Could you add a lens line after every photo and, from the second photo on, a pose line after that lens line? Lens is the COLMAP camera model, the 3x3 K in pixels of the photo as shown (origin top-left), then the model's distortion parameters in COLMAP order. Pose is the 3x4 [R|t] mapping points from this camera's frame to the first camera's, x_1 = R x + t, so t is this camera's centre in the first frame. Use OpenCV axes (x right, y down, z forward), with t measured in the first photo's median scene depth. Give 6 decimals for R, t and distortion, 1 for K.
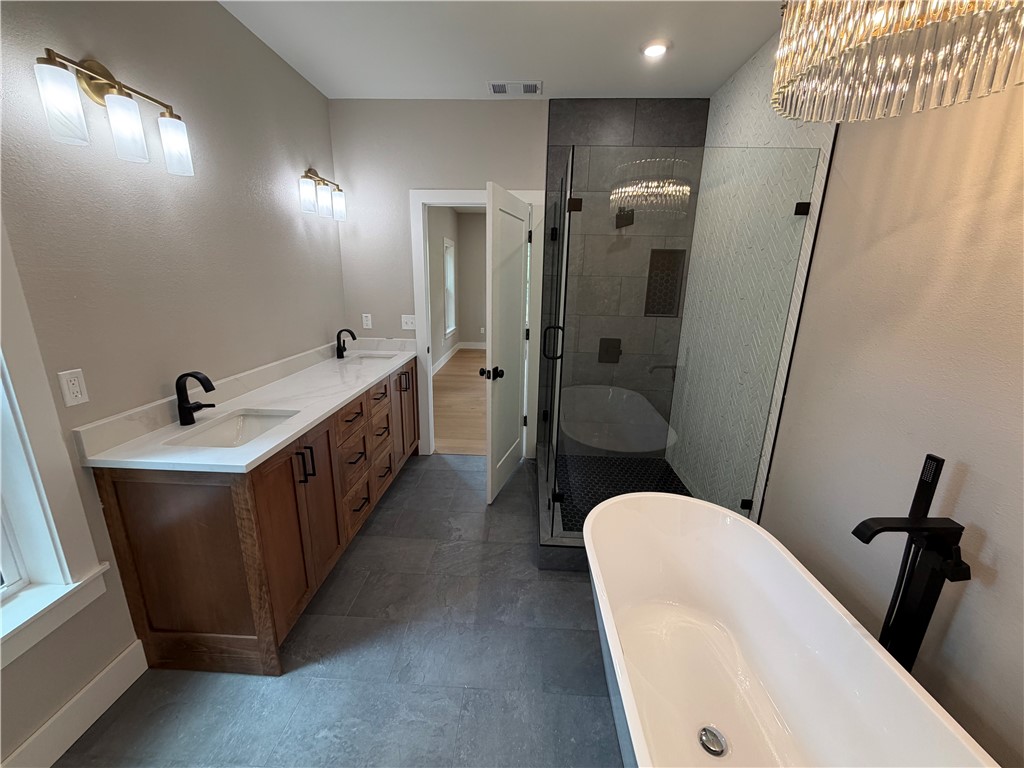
lens RADIAL K [[409.8, 0, 510.3], [0, 409.8, 384.8], [0, 0, 1]] dist [-0.003337, 0.000070]
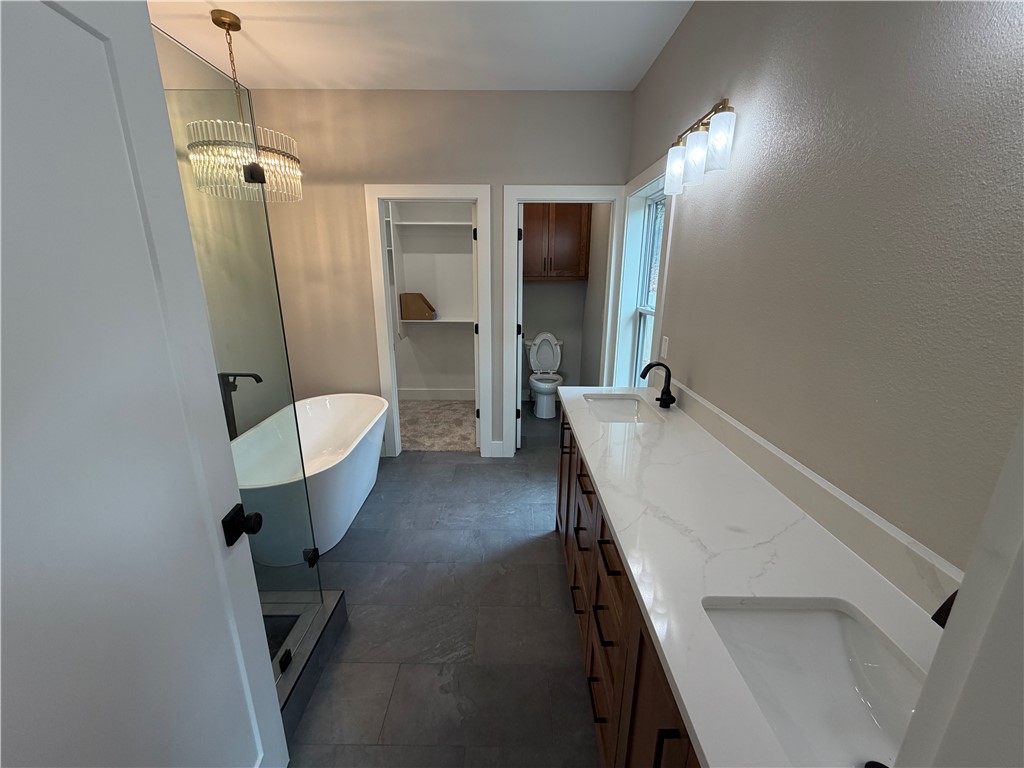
lens RADIAL K [[409.8, 0, 511.0], [0, 409.8, 384.4], [0, 0, 1]] dist [-0.003337, 0.000070]
pose [[-0.998781, -0.001586, -0.049343, -0.256042], [-0.026146, 0.864804, 0.501428, -0.461271], [0.041877, 0.502107, -0.863791, 1.699888]]
